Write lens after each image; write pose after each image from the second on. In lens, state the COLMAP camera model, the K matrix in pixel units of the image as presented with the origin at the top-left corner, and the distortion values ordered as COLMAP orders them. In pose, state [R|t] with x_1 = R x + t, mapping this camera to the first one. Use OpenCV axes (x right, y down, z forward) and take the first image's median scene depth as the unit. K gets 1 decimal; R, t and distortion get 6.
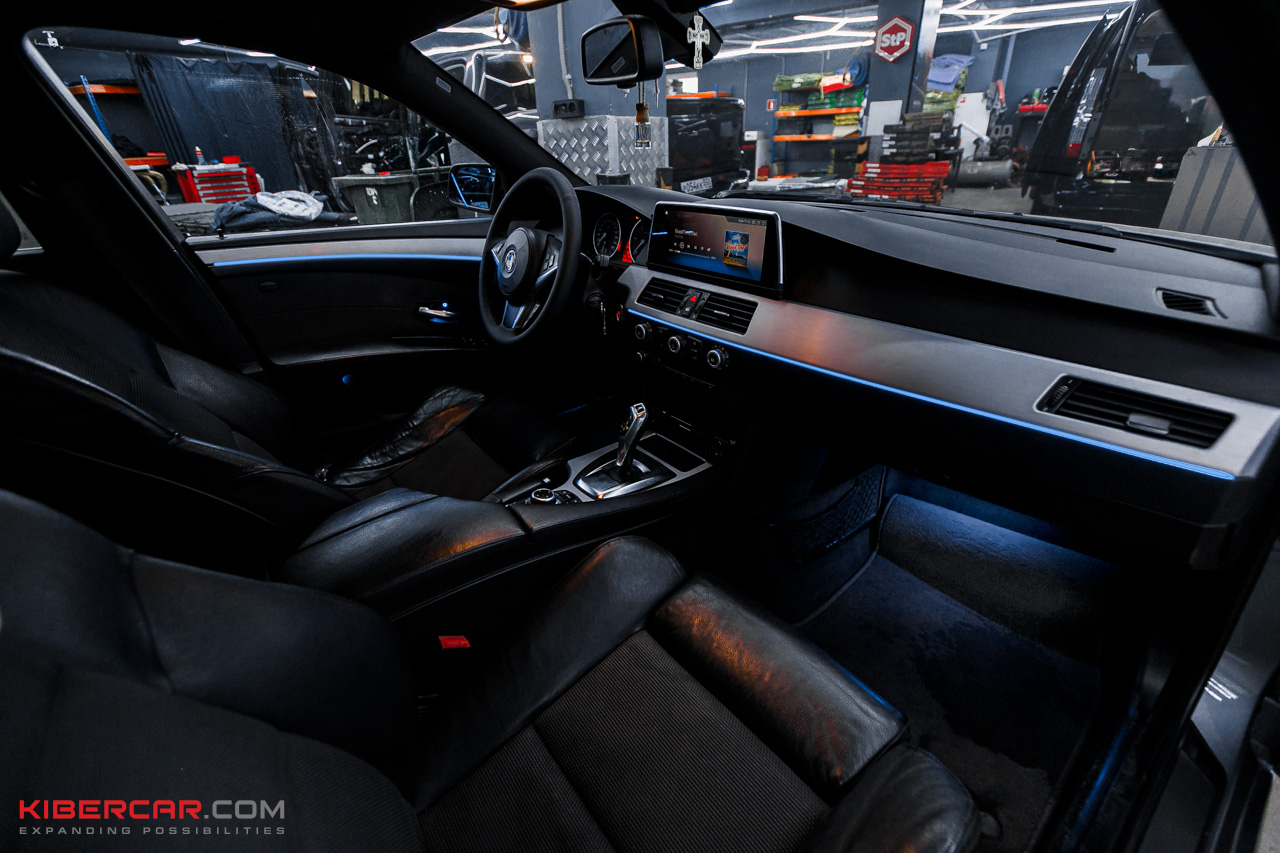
lens RADIAL K [[568.7, 0, 619.0], [0, 568.7, 417.0], [0, 0, 1]] dist [0.012030, -0.005077]
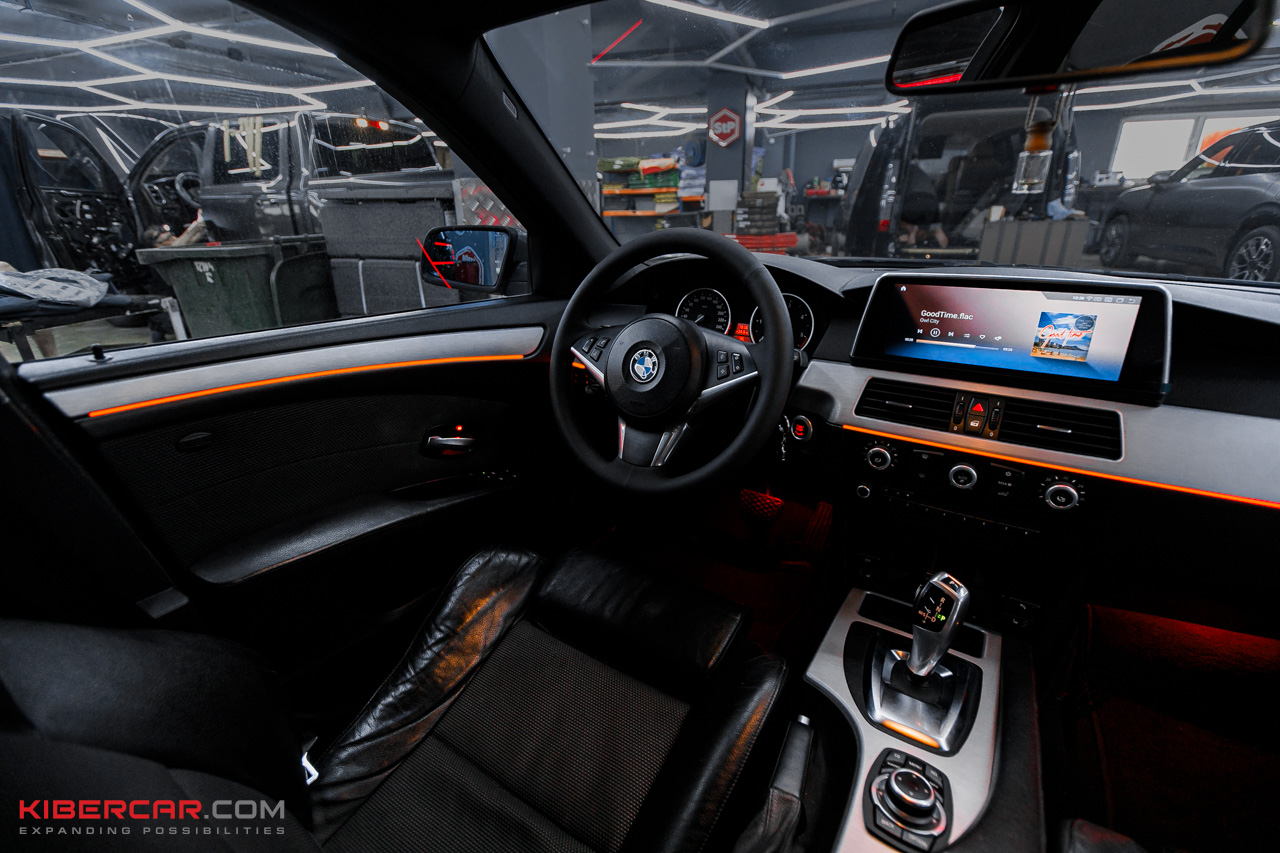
lens RADIAL K [[568.7, 0, 634.1], [0, 568.7, 421.2], [0, 0, 1]] dist [0.012030, -0.005077]
pose [[0.948233, -0.096972, 0.302409, -0.420853], [0.128078, 0.988137, -0.084739, -0.163489], [-0.290604, 0.119084, 0.949404, 0.406911]]
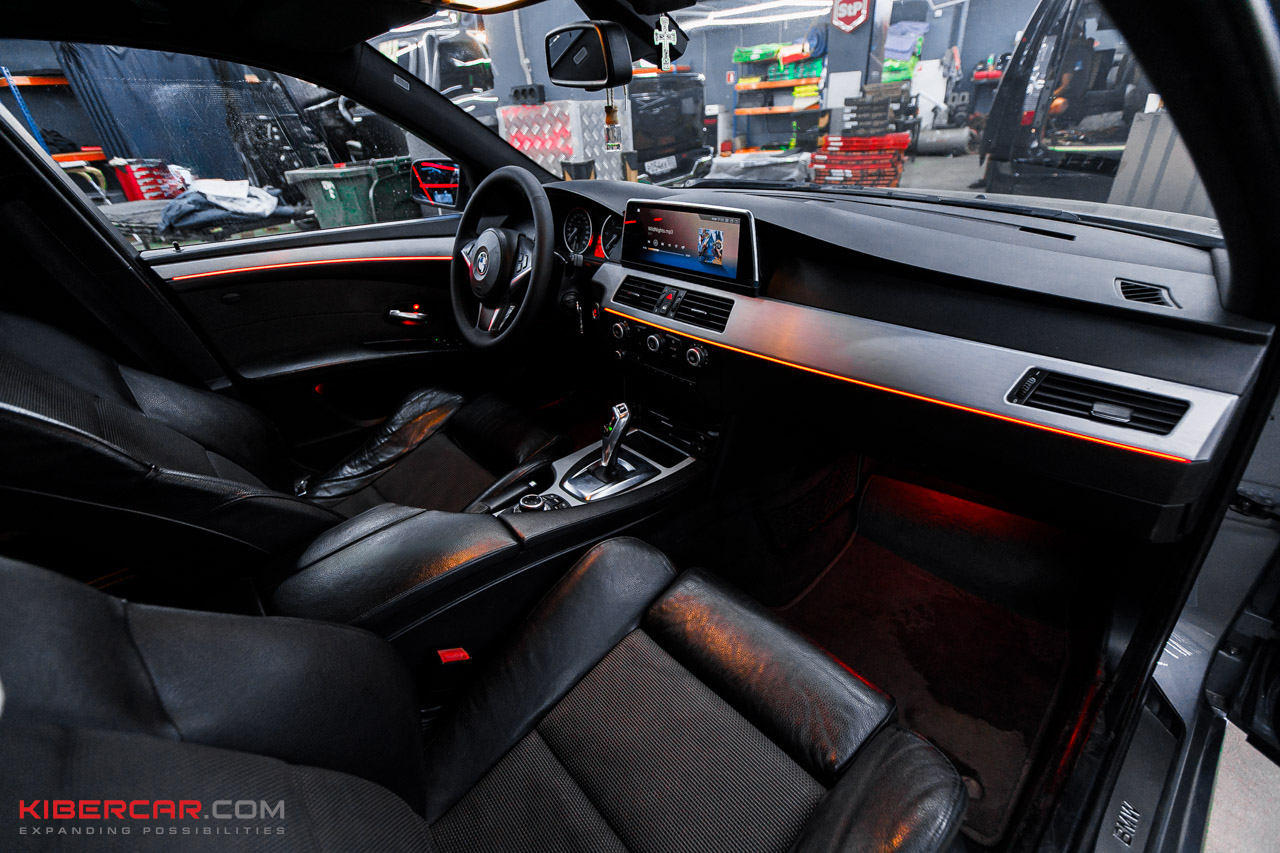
lens RADIAL K [[568.7, 0, 619.0], [0, 568.7, 419.2], [0, 0, 1]] dist [0.012030, -0.005077]
pose [[0.997716, -0.052282, 0.042775, -0.011520], [0.050713, 0.998029, 0.036973, -0.029512], [-0.044624, -0.034719, 0.998400, -0.004848]]
